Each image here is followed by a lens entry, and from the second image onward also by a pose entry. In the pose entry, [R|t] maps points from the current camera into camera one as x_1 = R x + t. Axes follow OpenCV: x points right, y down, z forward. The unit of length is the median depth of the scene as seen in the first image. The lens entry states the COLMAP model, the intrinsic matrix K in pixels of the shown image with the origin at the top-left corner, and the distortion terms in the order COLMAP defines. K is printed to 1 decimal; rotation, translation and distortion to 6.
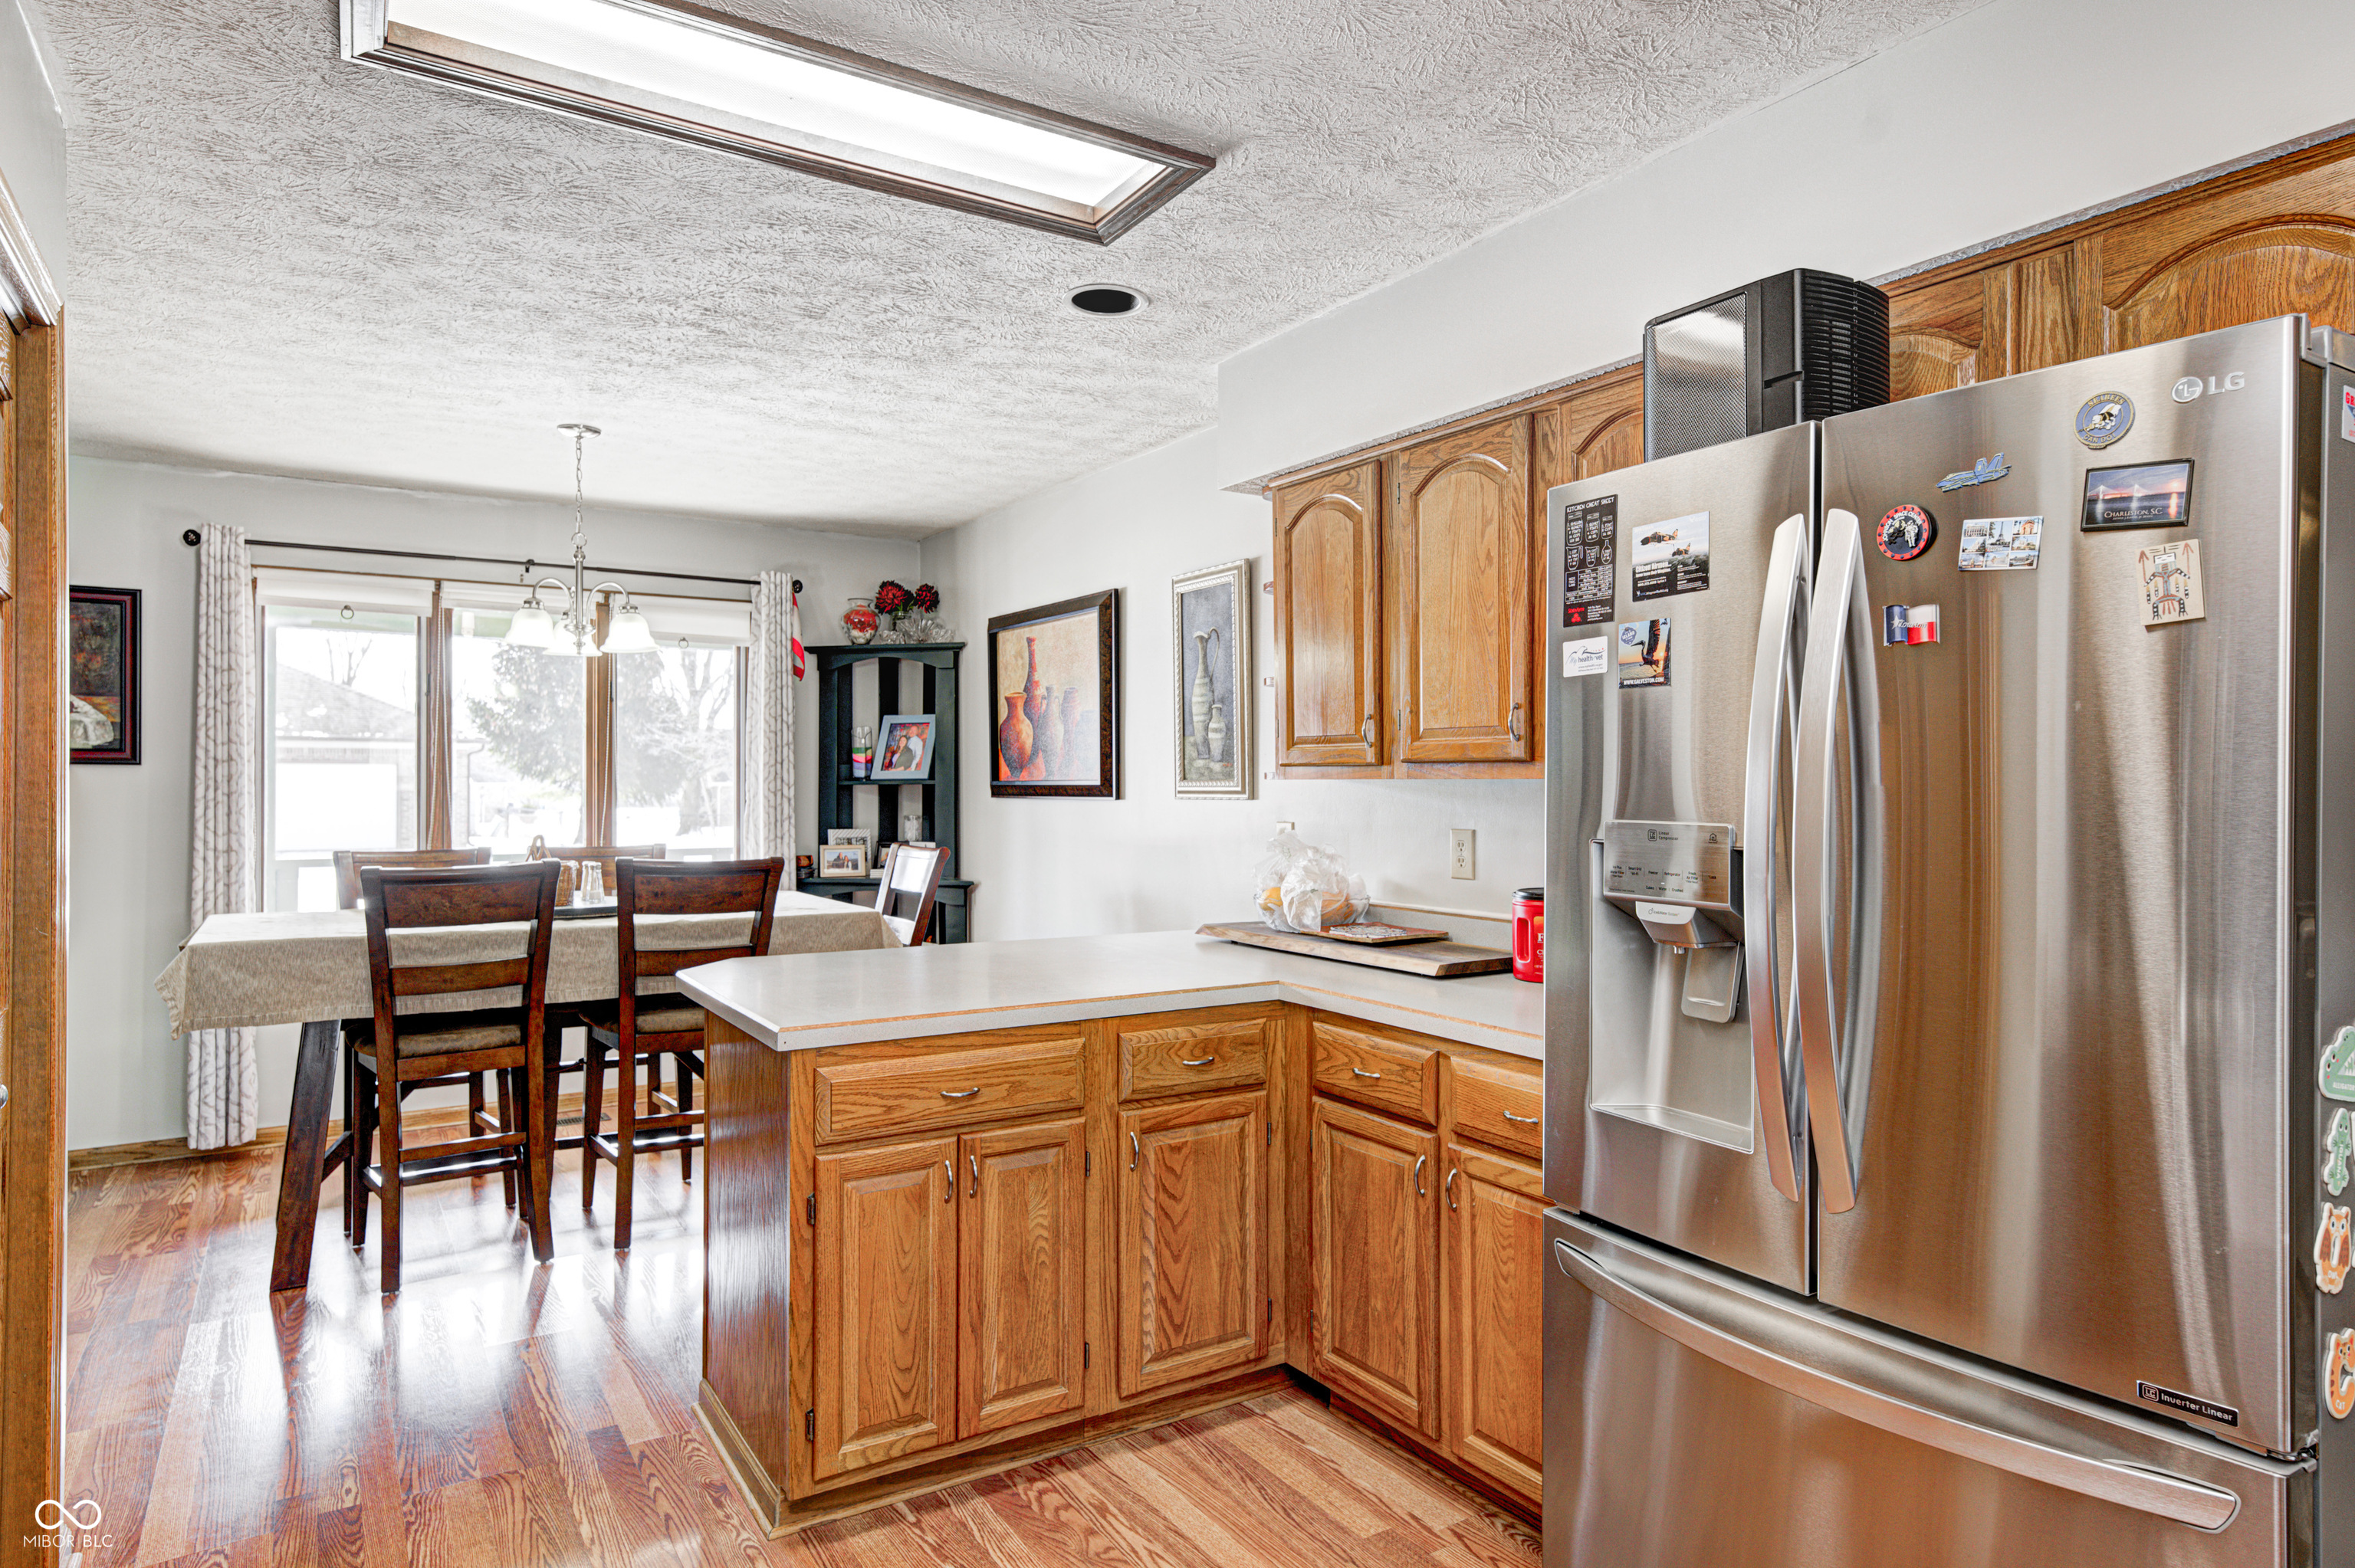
lens RADIAL K [[1361.7, 0, 1184.3], [0, 1361.7, 783.9], [0, 0, 1]] dist [0.020006, 0.000556]
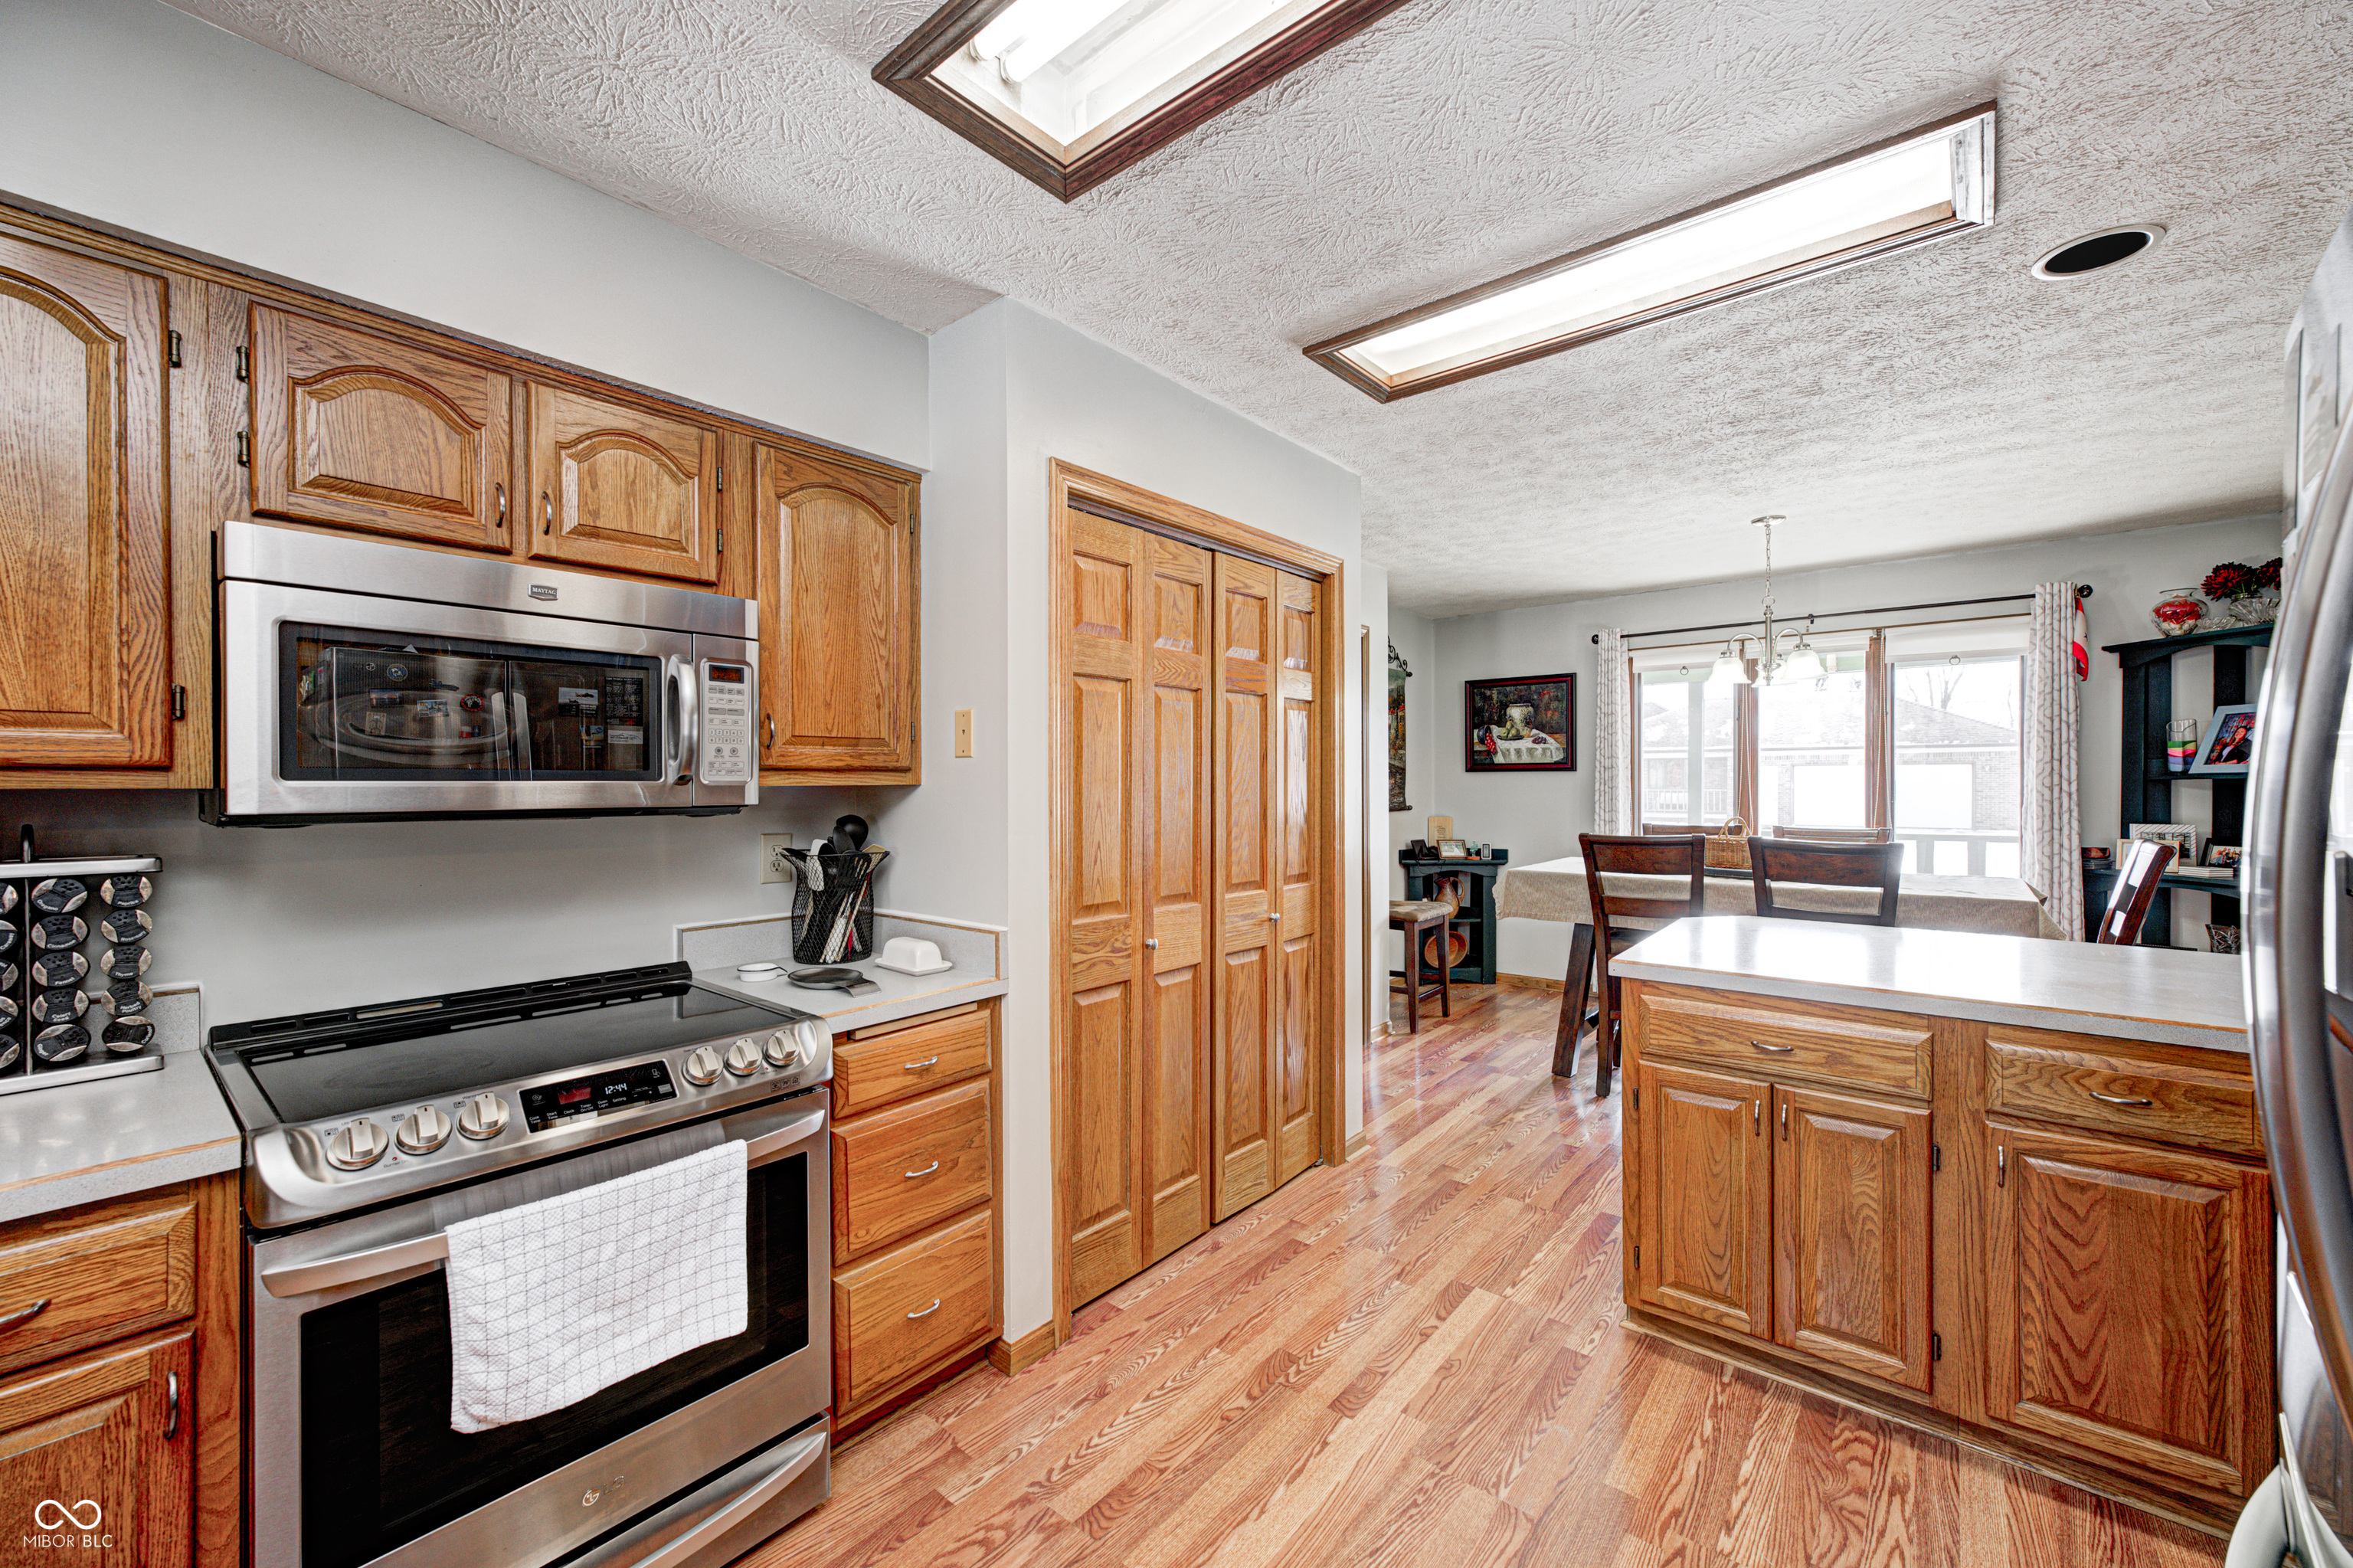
lens RADIAL K [[926.2, 0, 1178.0], [0, 926.2, 782.5], [0, 0, 1]] dist [0.000984, 0.000379]
pose [[0.304432, -0.002832, -0.952530, 0.309112], [0.005610, 0.999984, -0.001180, -0.000739], [0.952518, -0.004985, 0.304443, 0.195961]]
